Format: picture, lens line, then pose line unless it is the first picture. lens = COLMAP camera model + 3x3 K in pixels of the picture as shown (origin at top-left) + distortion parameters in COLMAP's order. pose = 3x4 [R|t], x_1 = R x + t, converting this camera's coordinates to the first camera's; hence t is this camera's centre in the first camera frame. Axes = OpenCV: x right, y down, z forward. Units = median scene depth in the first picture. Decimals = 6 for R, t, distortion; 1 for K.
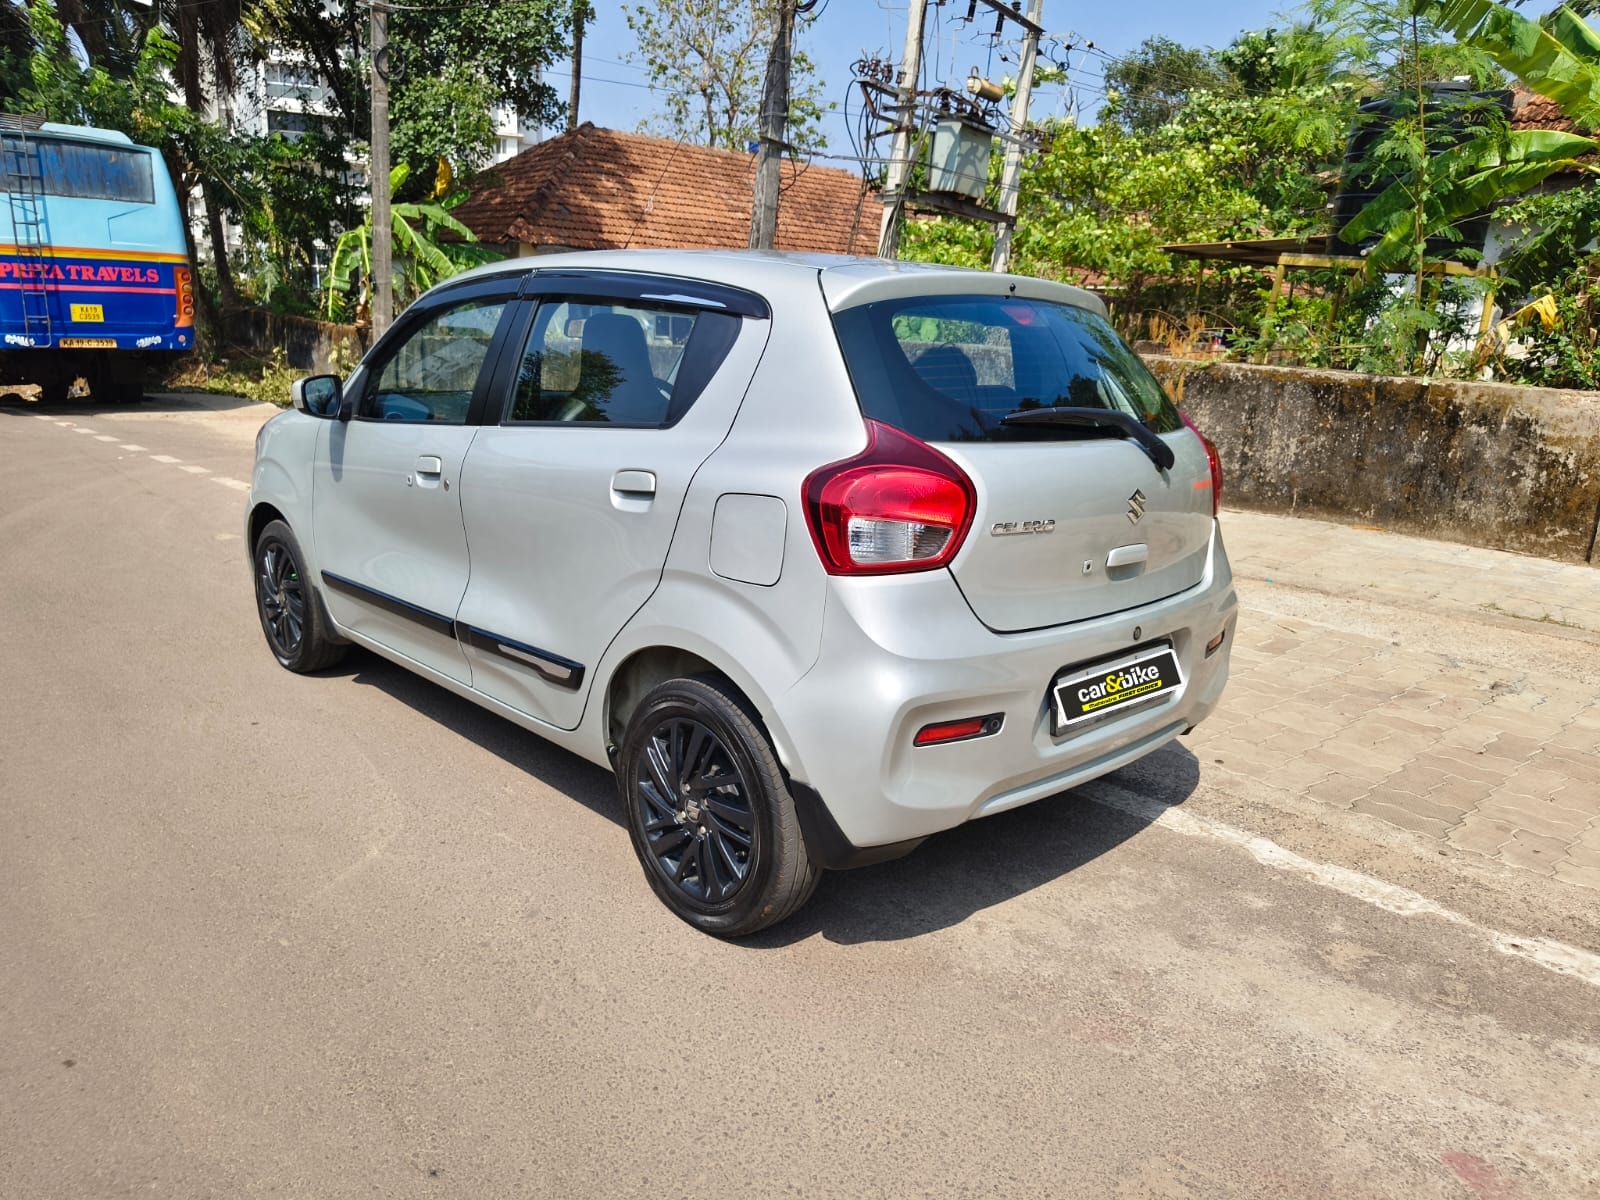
lens RADIAL K [[1087.3, 0, 790.3], [0, 1087.3, 561.6], [0, 0, 1]] dist [0.035607, -0.037231]
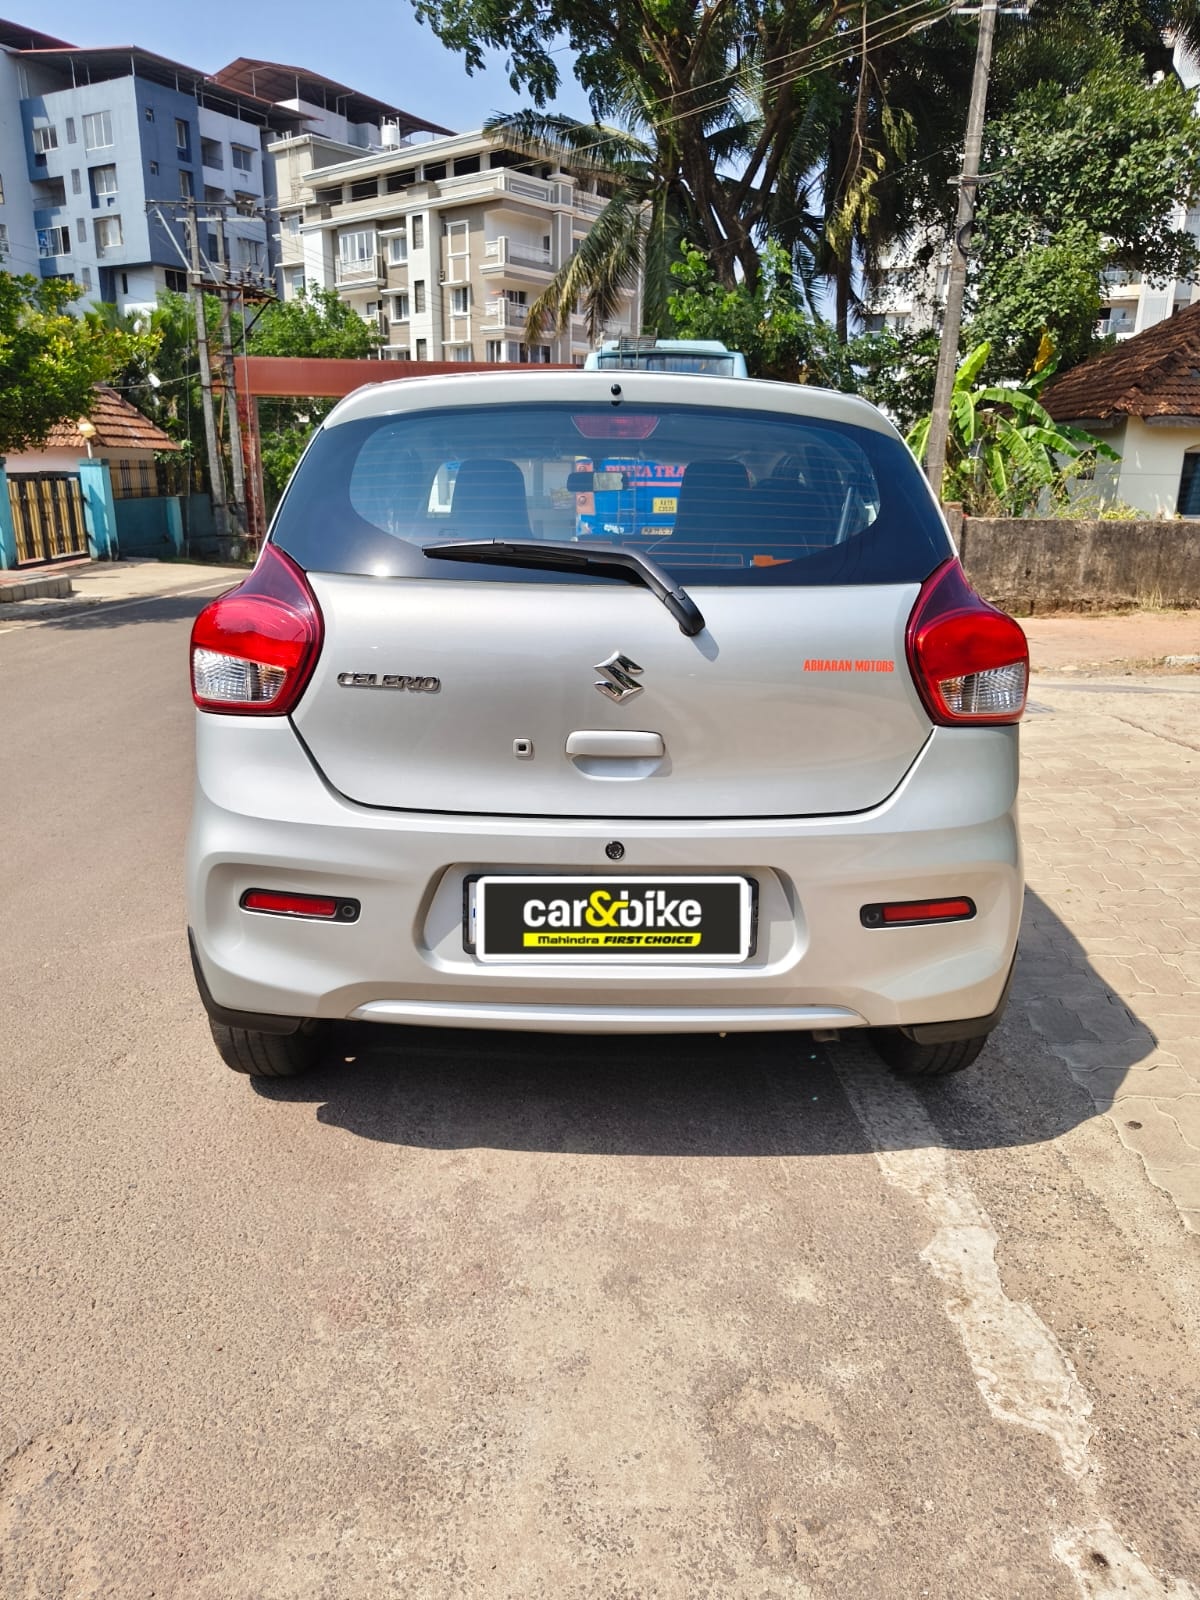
lens RADIAL K [[1098.5, 0, 603.0], [0, 1098.5, 786.9], [0, 0, 1]] dist [0.032034, -0.038162]
pose [[0.742543, 0.141699, -0.654638, 0.770224], [-0.124342, 0.989539, 0.073151, -0.028615], [0.658156, 0.027081, 0.752395, 0.423776]]
